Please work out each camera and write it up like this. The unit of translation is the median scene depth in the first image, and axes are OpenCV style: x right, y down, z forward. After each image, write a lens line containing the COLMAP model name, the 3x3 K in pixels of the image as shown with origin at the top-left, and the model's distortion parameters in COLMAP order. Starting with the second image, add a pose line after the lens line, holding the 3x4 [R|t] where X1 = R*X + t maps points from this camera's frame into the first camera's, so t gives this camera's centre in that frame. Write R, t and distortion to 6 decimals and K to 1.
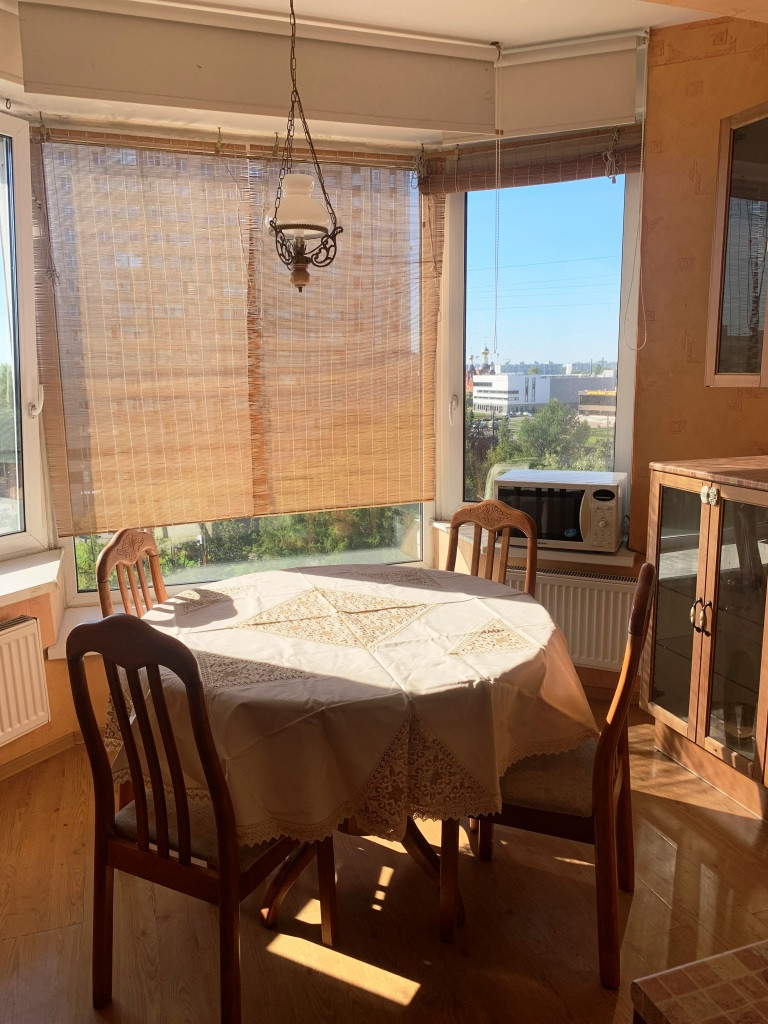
lens RADIAL K [[782.3, 0, 383.8], [0, 782.3, 513.1], [0, 0, 1]] dist [0.010876, -0.005218]
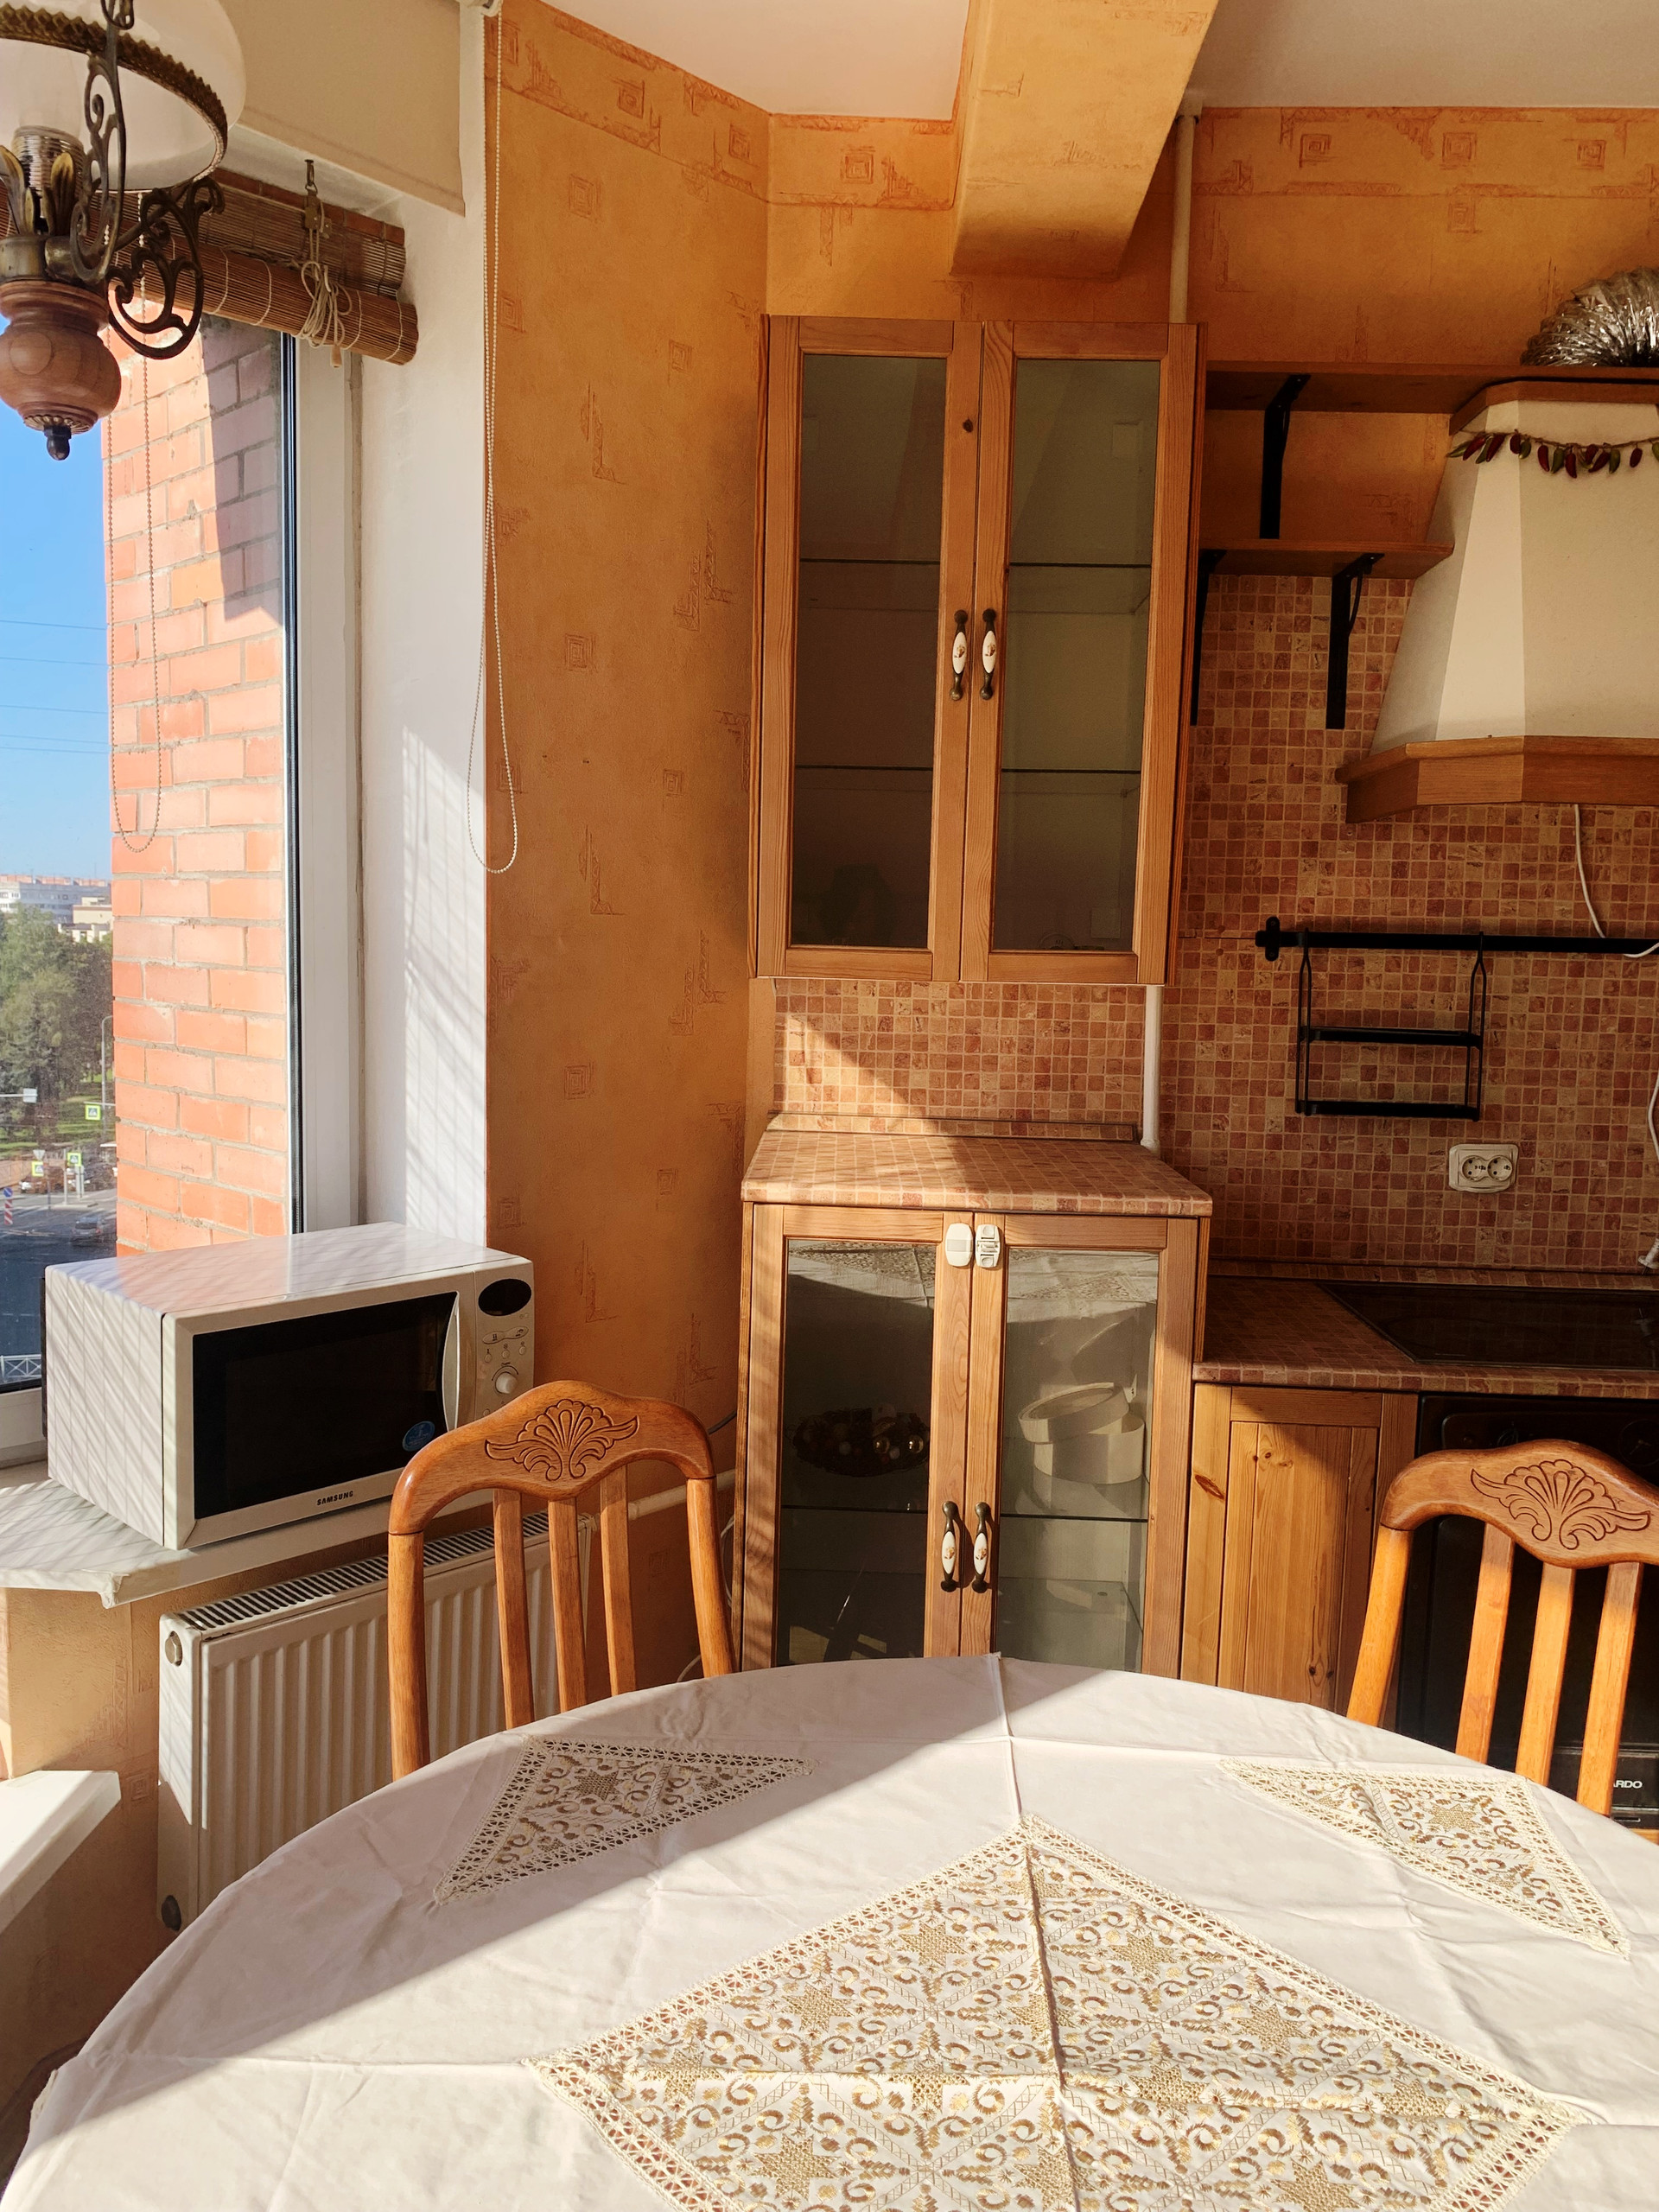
lens RADIAL K [[1689.8, 0, 829.5], [0, 1689.8, 1100.9], [0, 0, 1]] dist [0.010876, -0.005218]
pose [[0.338121, -0.080780, 0.937629, -0.422424], [0.140217, 0.989513, 0.034686, -0.137701], [-0.930598, 0.119744, 0.345902, 0.757879]]
